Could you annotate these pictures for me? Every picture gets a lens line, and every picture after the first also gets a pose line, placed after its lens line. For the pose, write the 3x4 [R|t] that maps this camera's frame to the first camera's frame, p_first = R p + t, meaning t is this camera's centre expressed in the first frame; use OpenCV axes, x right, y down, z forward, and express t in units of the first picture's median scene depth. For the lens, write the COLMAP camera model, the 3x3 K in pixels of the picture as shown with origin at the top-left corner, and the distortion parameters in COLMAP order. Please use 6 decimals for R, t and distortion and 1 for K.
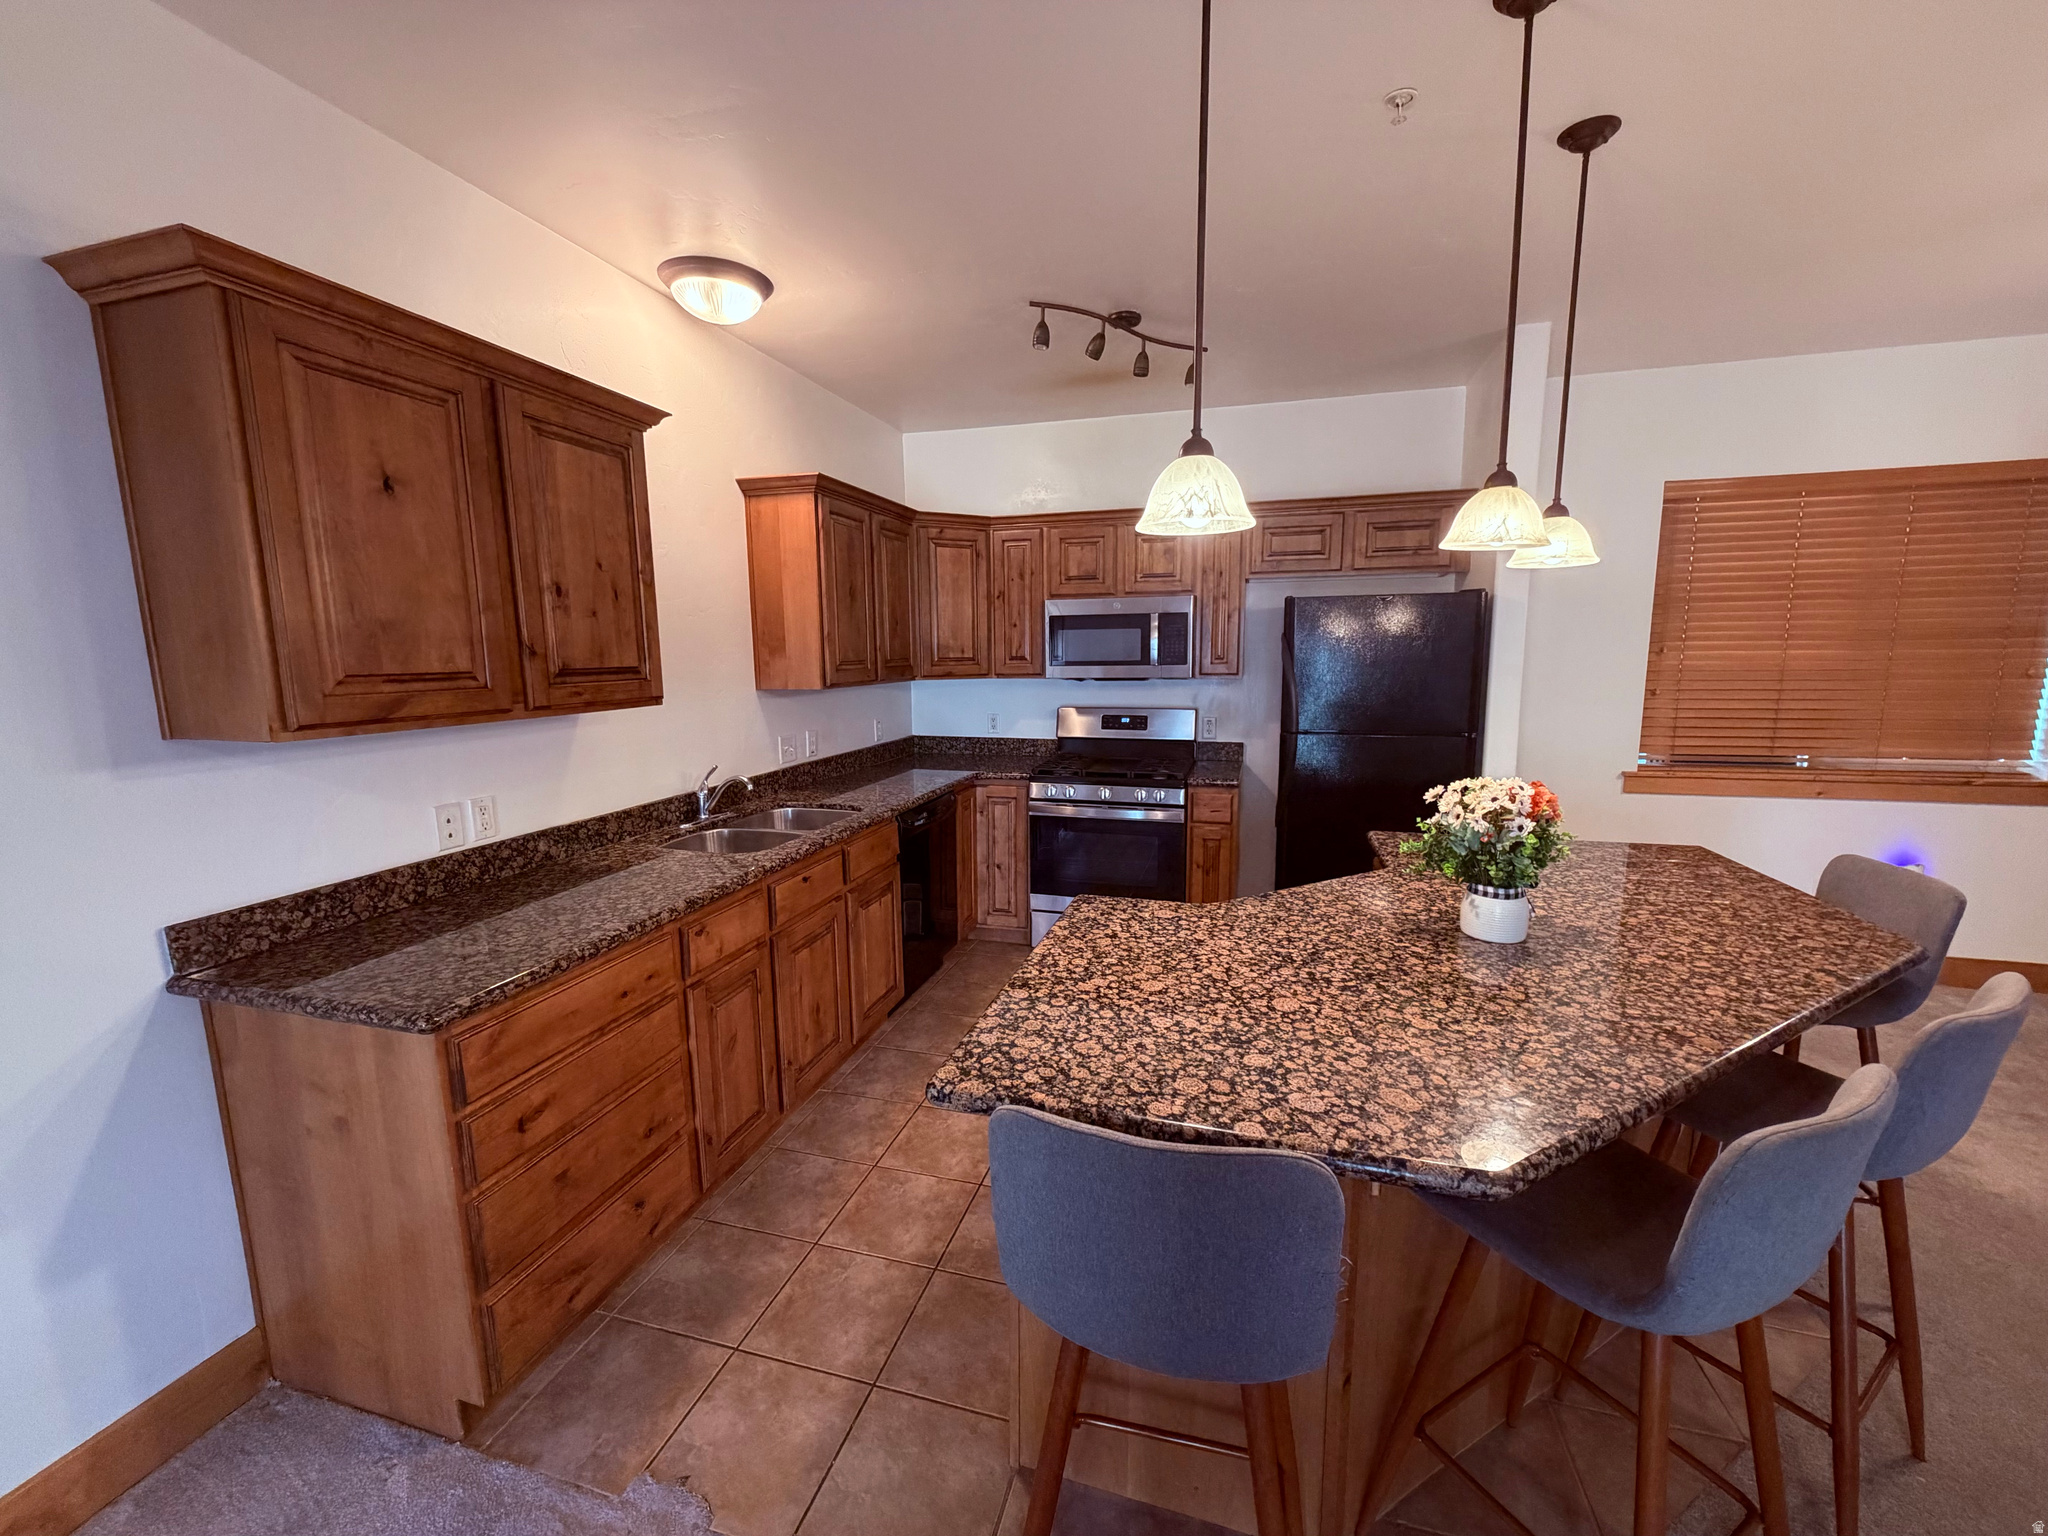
lens RADIAL K [[810.7, 0, 1031.3], [0, 810.7, 767.5], [0, 0, 1]] dist [-0.001431, -0.000071]
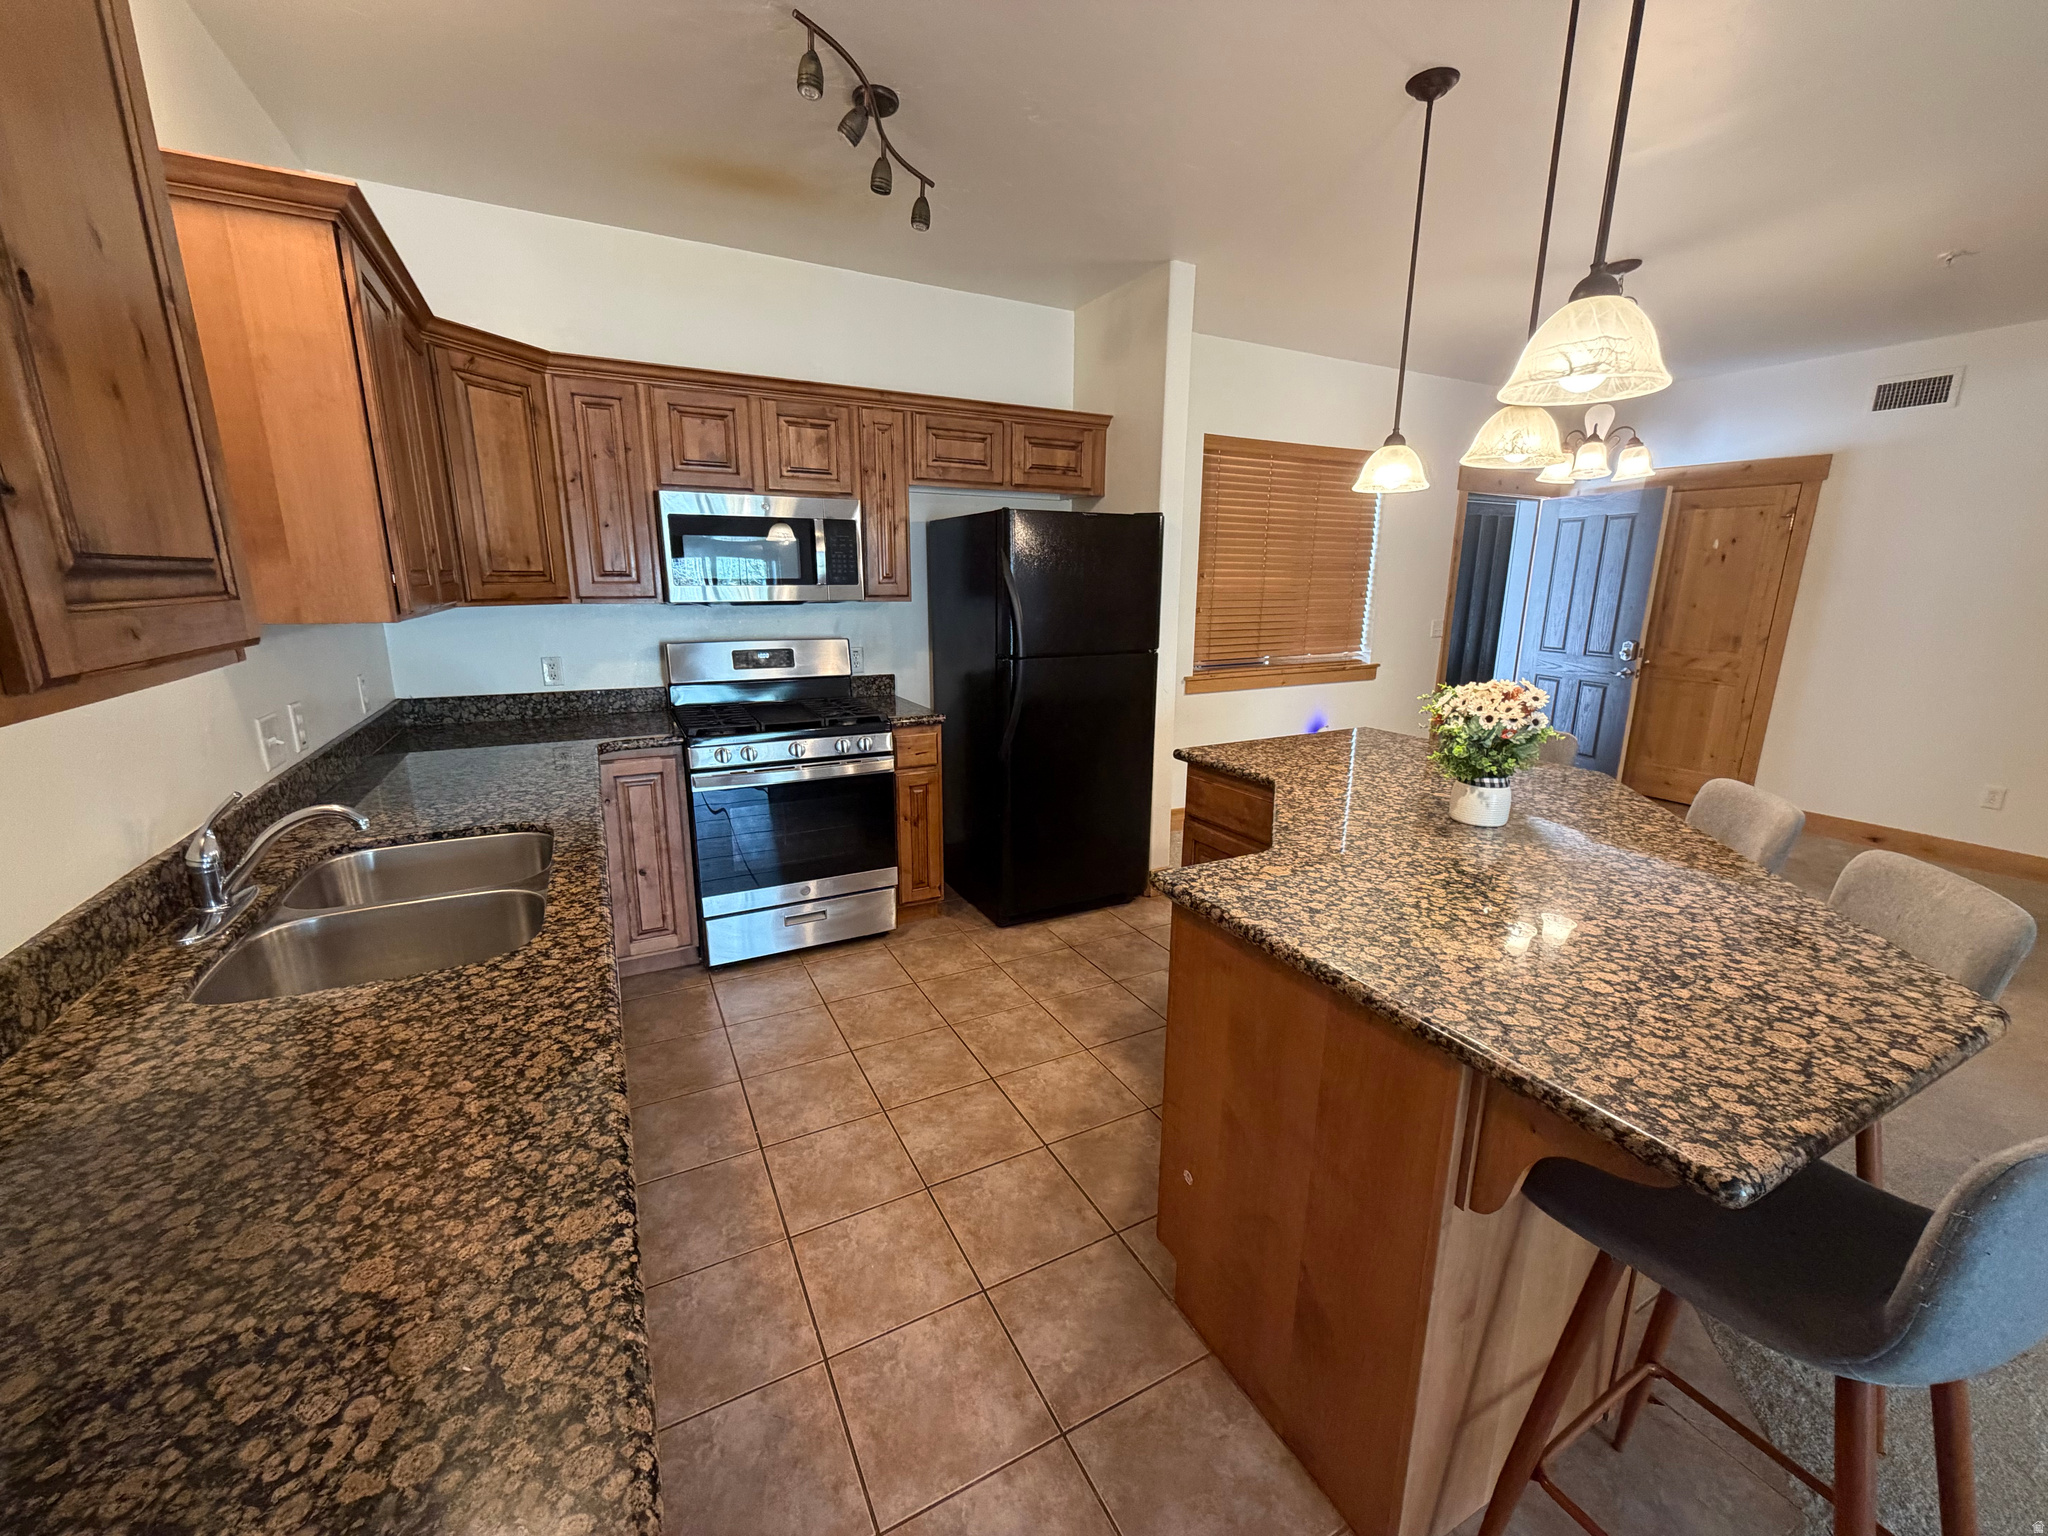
lens RADIAL K [[810.7, 0, 1025.2], [0, 810.7, 769.5], [0, 0, 1]] dist [-0.001431, -0.000071]
pose [[0.721680, -0.144811, 0.676911, -0.512600], [0.086768, 0.989085, 0.119088, -0.042178], [-0.686768, -0.027209, 0.726368, 0.497595]]
